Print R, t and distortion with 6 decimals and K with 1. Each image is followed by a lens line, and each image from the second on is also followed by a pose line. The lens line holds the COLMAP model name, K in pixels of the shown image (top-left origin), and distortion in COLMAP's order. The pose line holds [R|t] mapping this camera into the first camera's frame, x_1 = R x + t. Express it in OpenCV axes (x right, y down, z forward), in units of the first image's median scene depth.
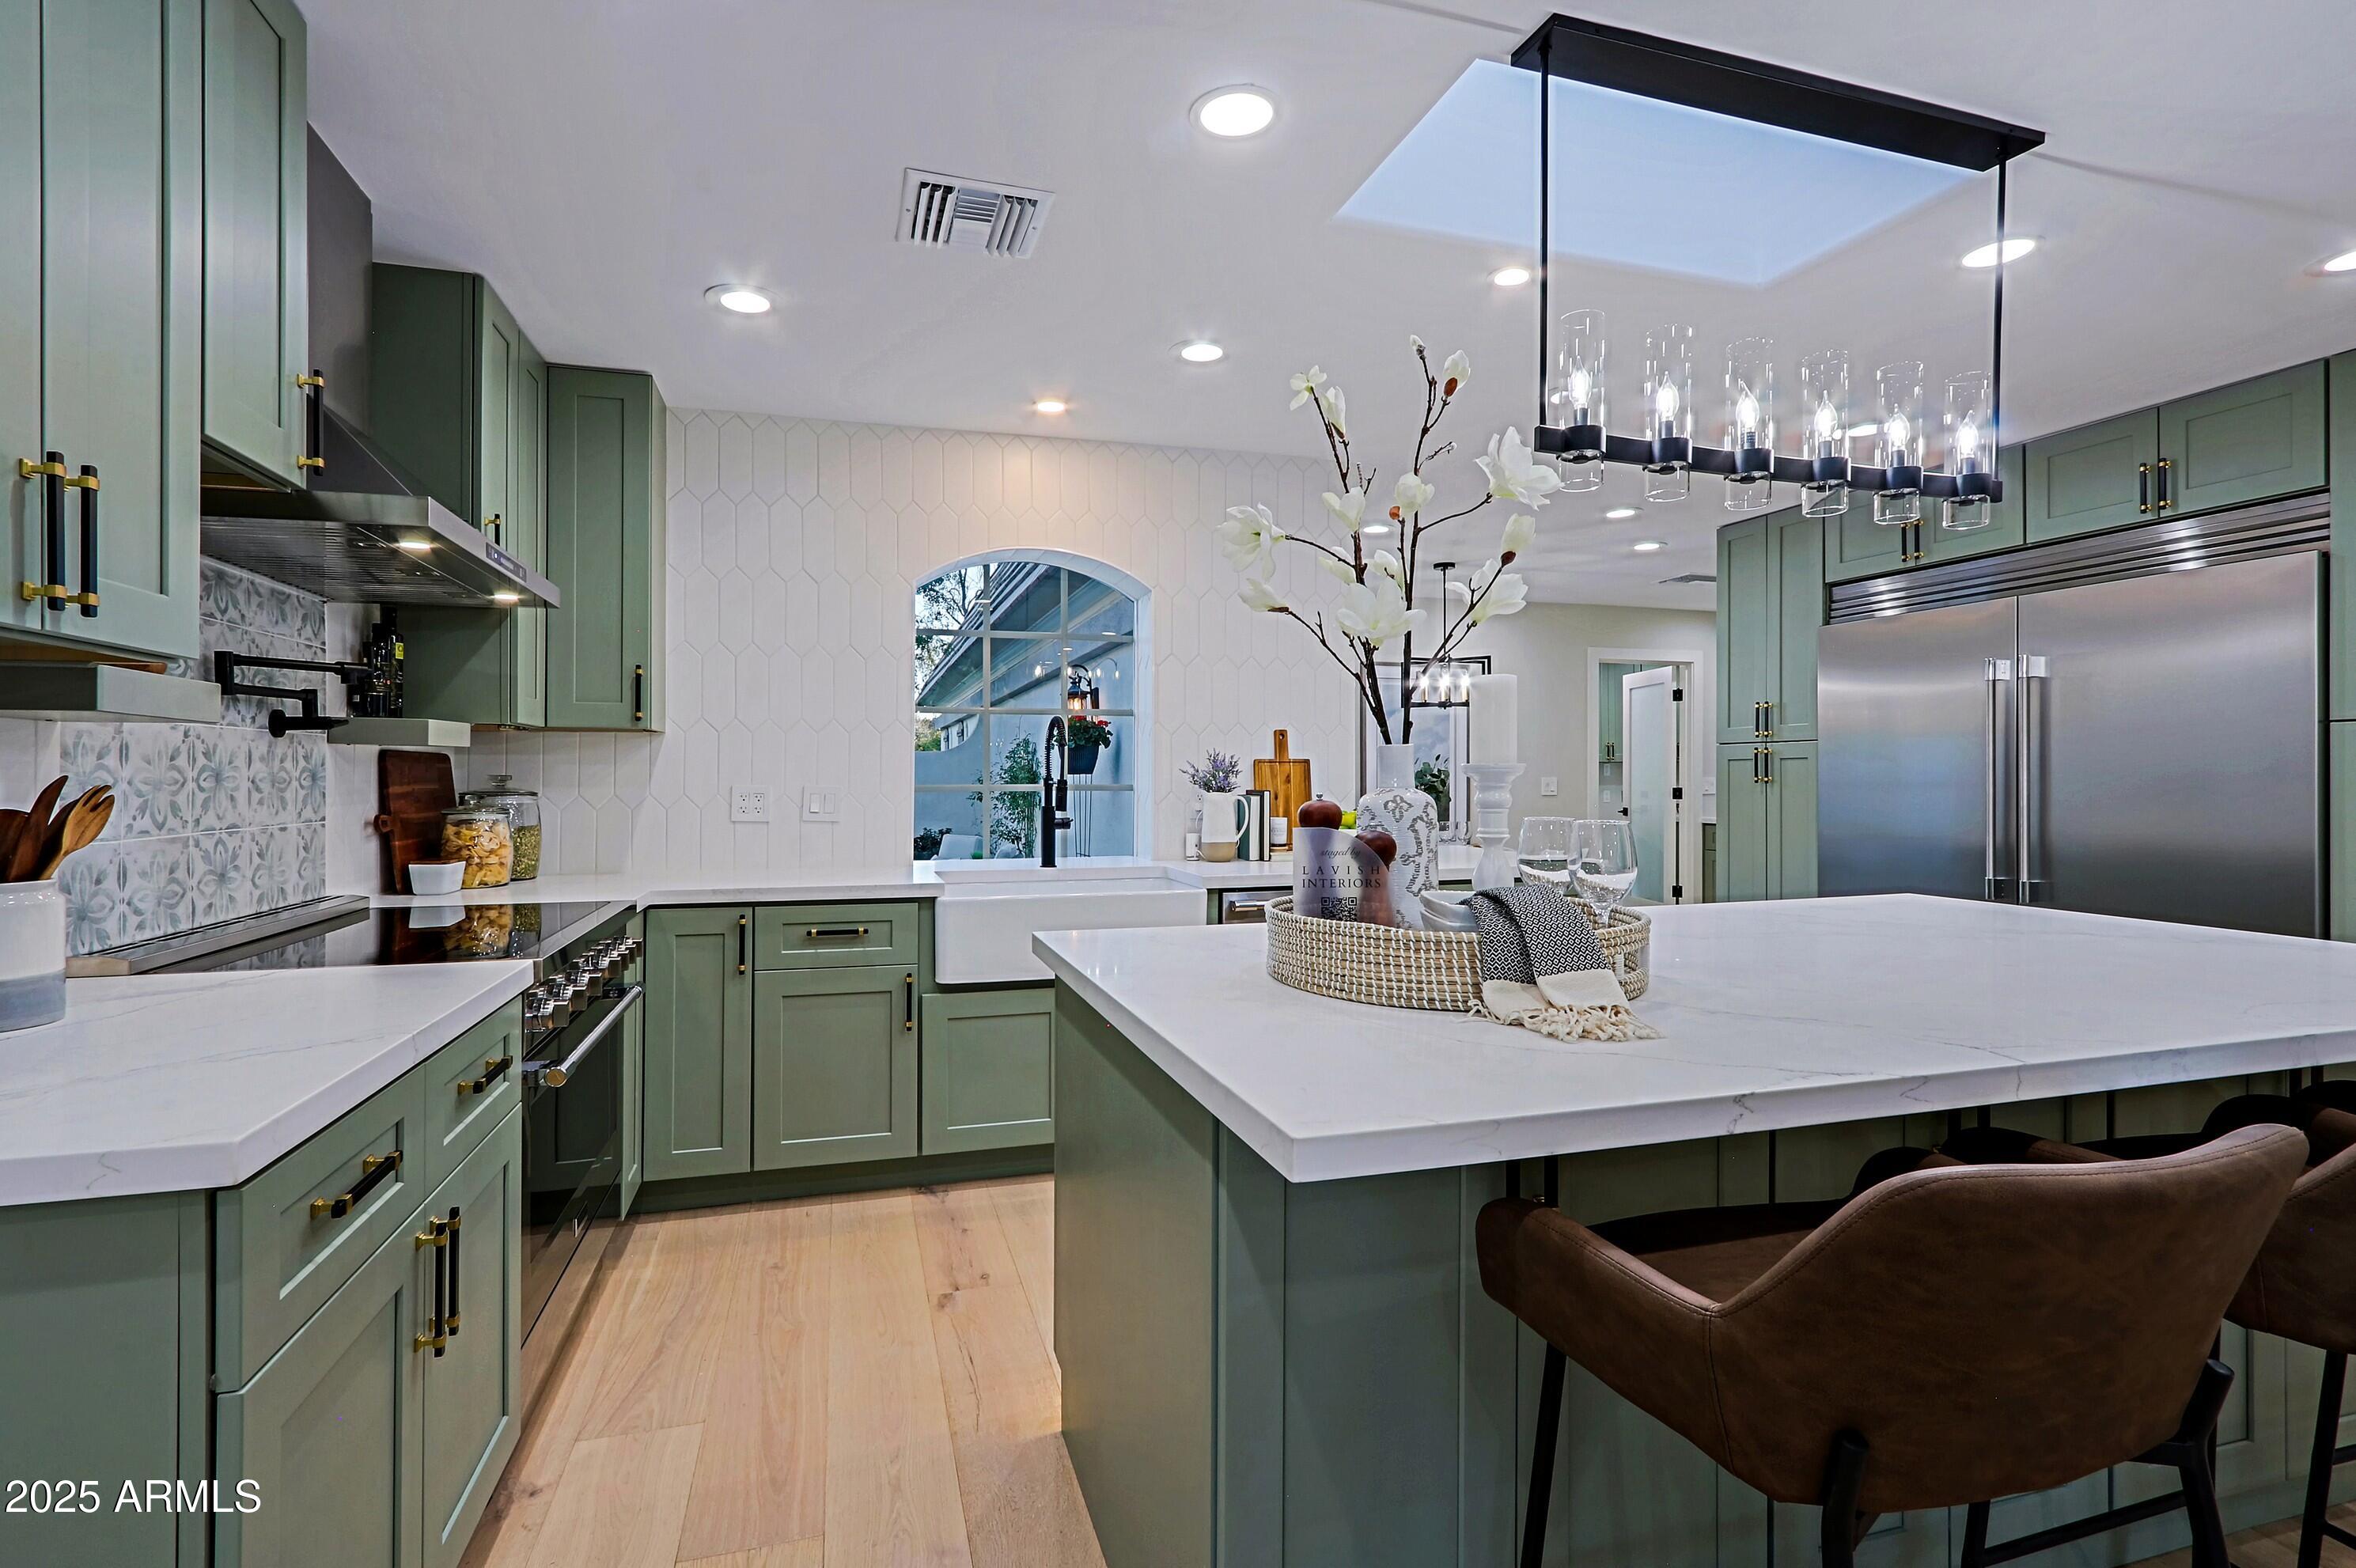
lens RADIAL K [[1087.4, 0, 1141.3], [0, 1087.4, 773.2], [0, 0, 1]] dist [-0.002519, 0.000194]
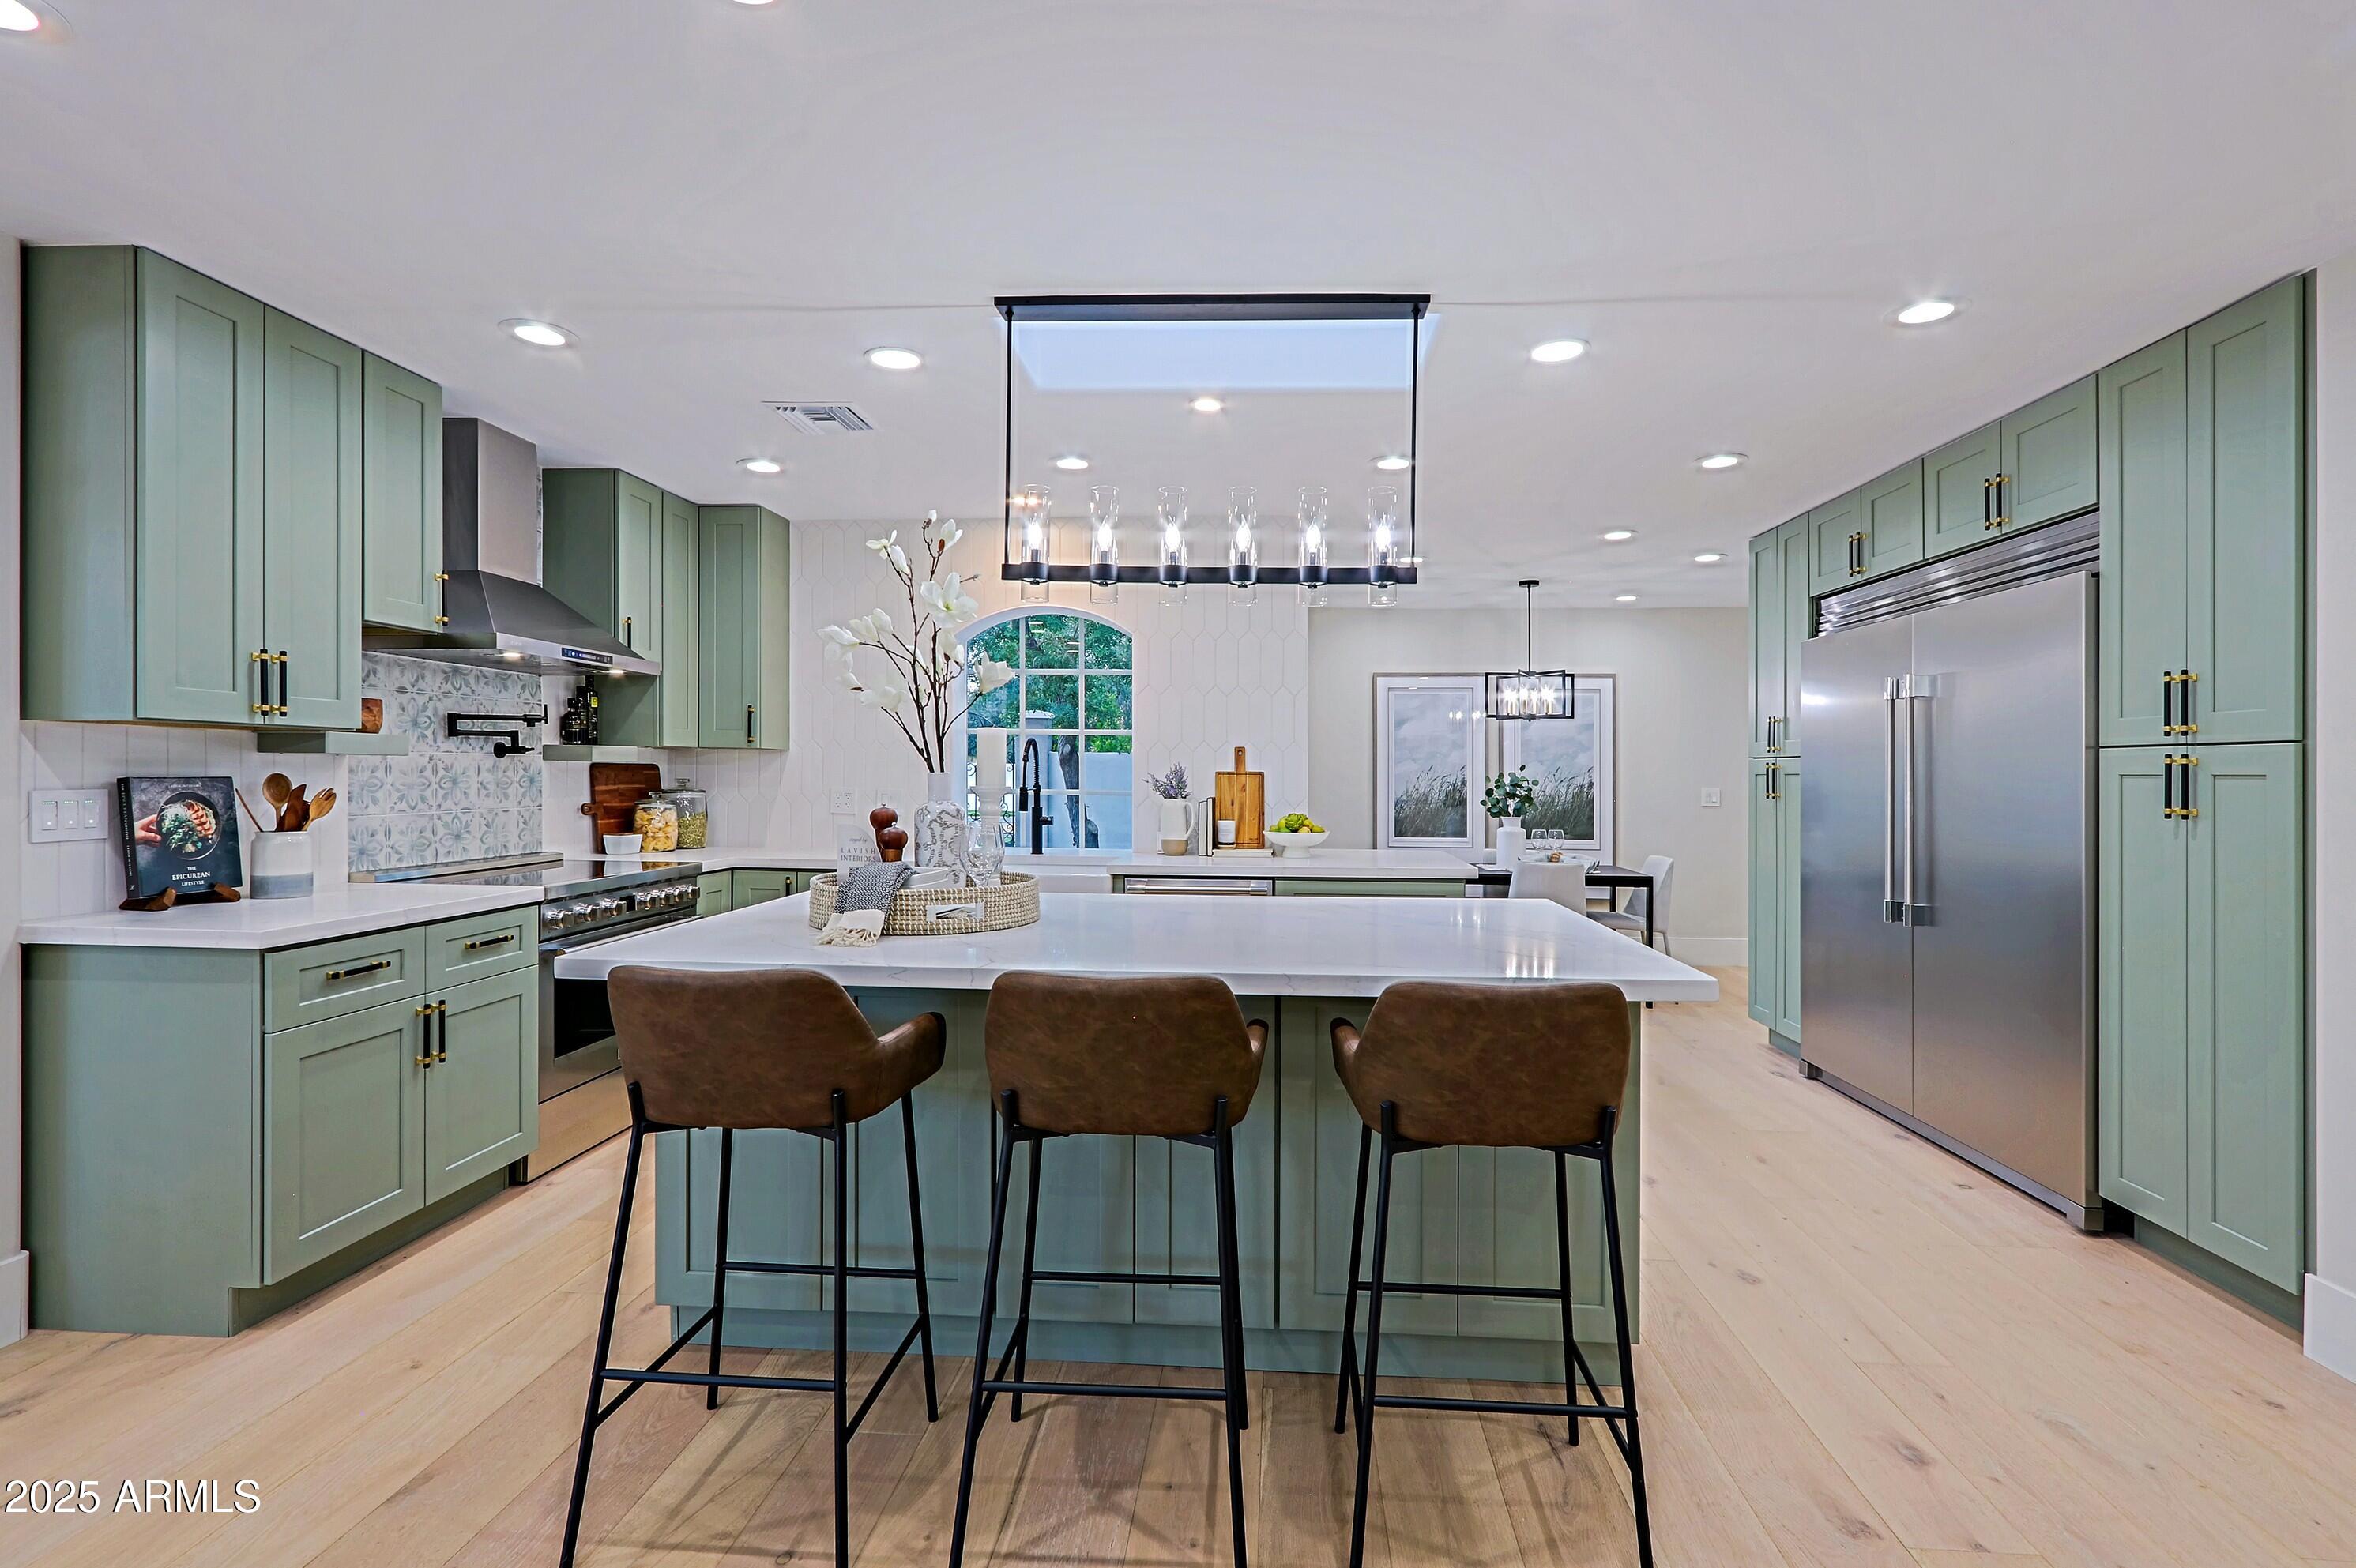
lens RADIAL K [[1118.3, 0, 1188.7], [0, 1118.3, 778.6], [0, 0, 1]] dist [-0.003809, 0.001153]
pose [[0.933974, 0.012319, -0.357128, 0.719091], [-0.009488, 0.999908, 0.009678, -0.023072], [0.357214, -0.005650, 0.934005, -0.227504]]
